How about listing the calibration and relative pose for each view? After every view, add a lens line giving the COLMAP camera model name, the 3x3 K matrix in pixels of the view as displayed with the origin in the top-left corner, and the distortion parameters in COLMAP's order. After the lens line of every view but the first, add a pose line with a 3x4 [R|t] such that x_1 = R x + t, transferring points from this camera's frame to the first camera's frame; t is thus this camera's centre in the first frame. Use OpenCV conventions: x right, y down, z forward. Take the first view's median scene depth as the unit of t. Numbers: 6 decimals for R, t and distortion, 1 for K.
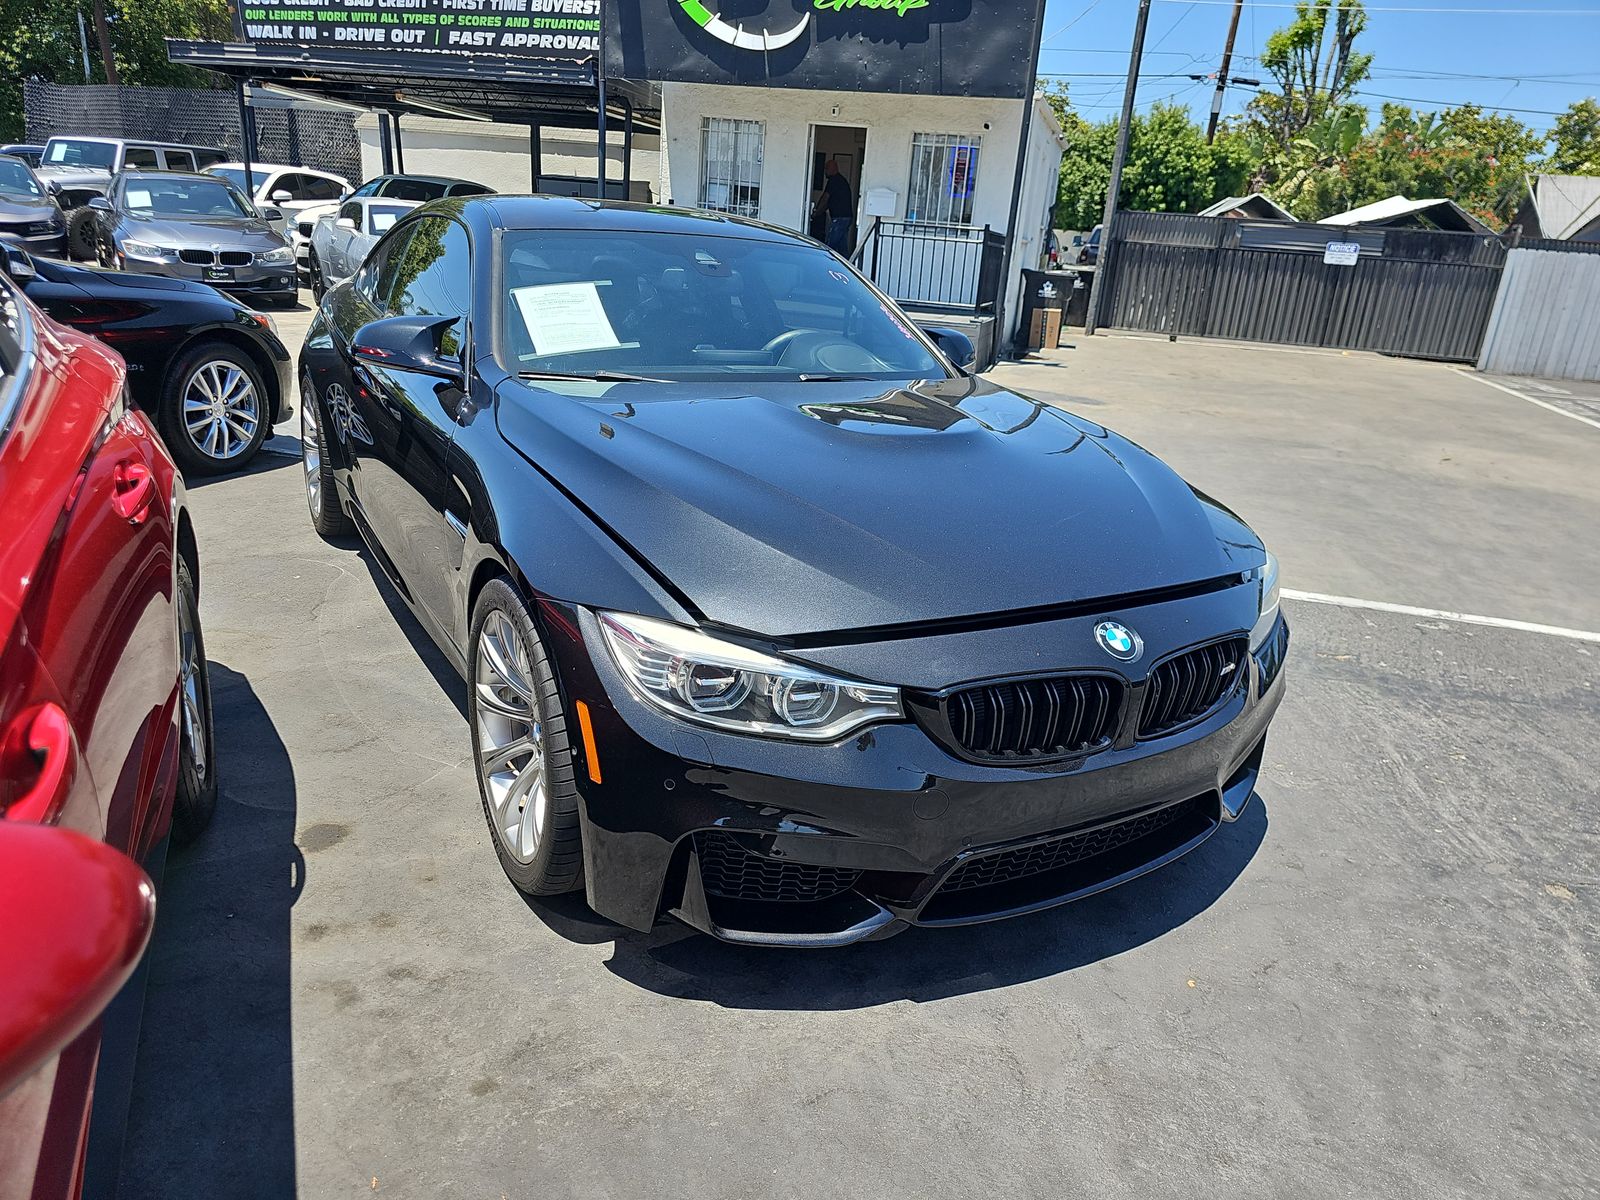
lens RADIAL K [[1097.1, 0, 802.1], [0, 1097.1, 602.4], [0, 0, 1]] dist [0.034830, -0.035934]
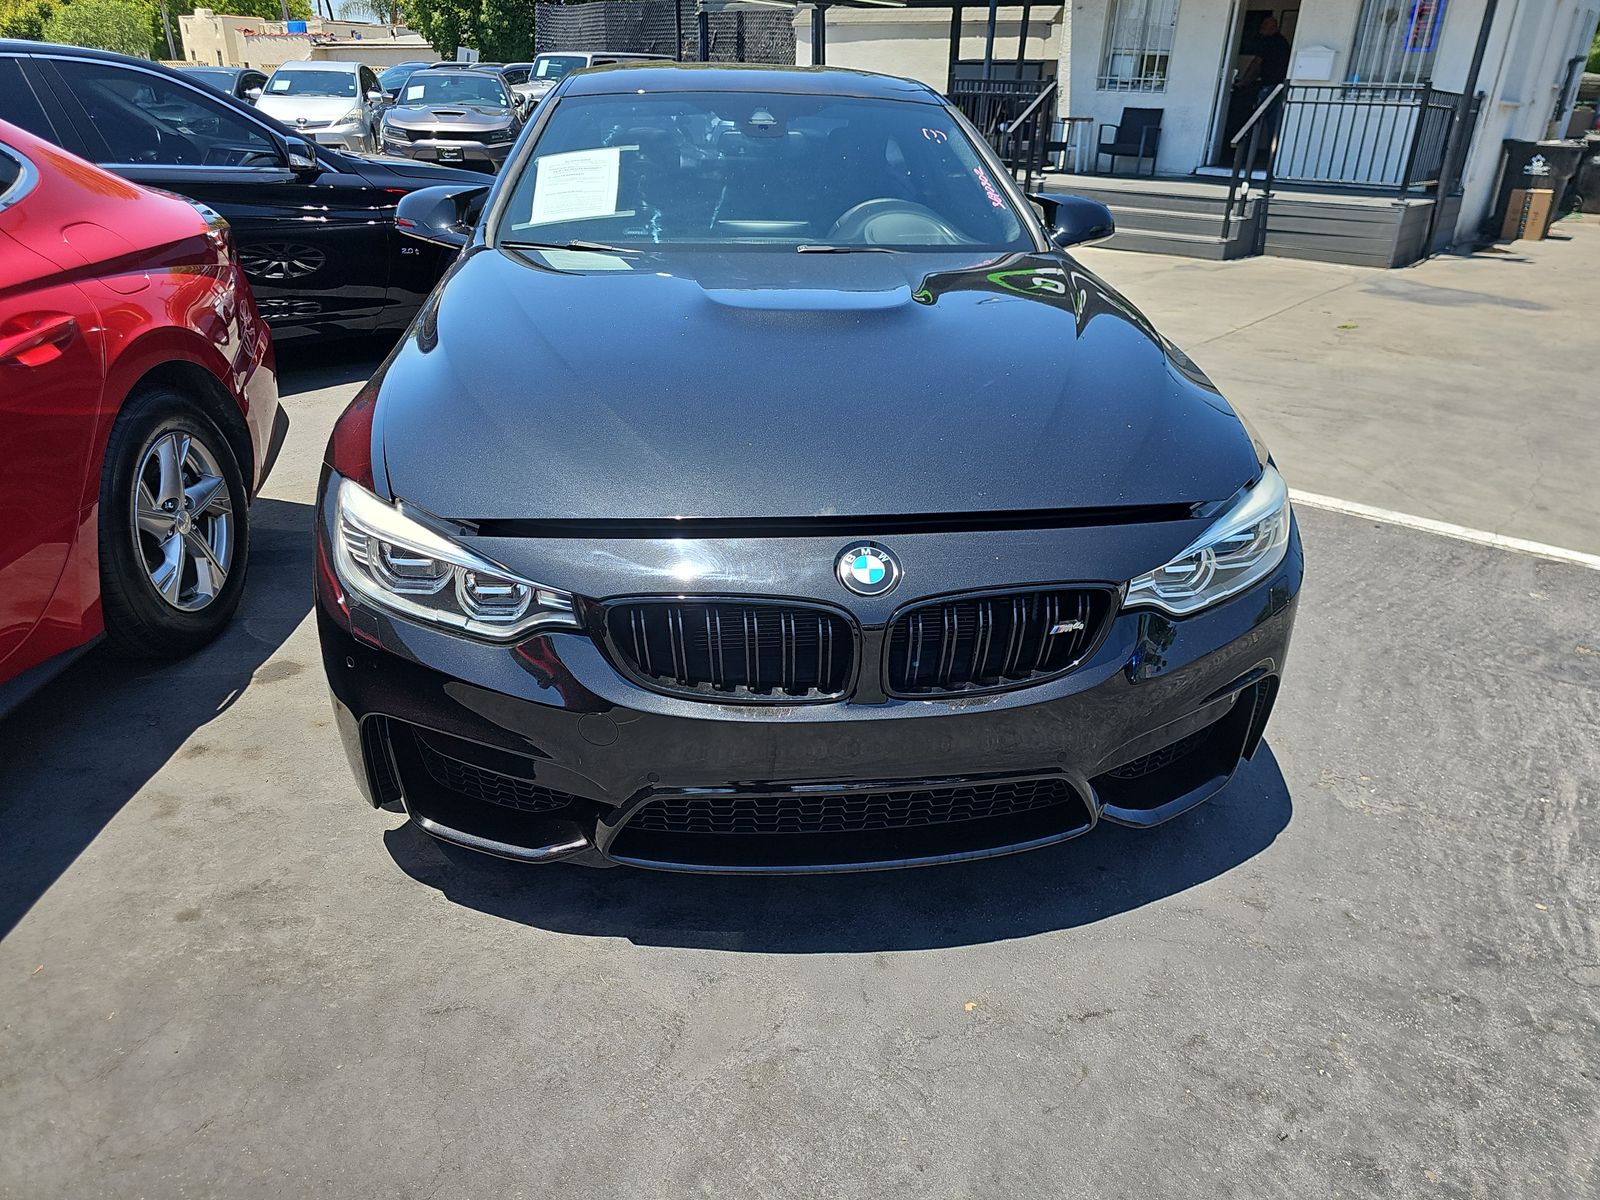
lens RADIAL K [[1097.1, 0, 797.9], [0, 1097.1, 601.7], [0, 0, 1]] dist [0.034830, -0.035934]
pose [[0.912317, 0.124797, -0.390005, 0.354521], [-0.092357, 0.990597, 0.100935, -0.011789], [0.398934, -0.056065, 0.915264, 0.158878]]
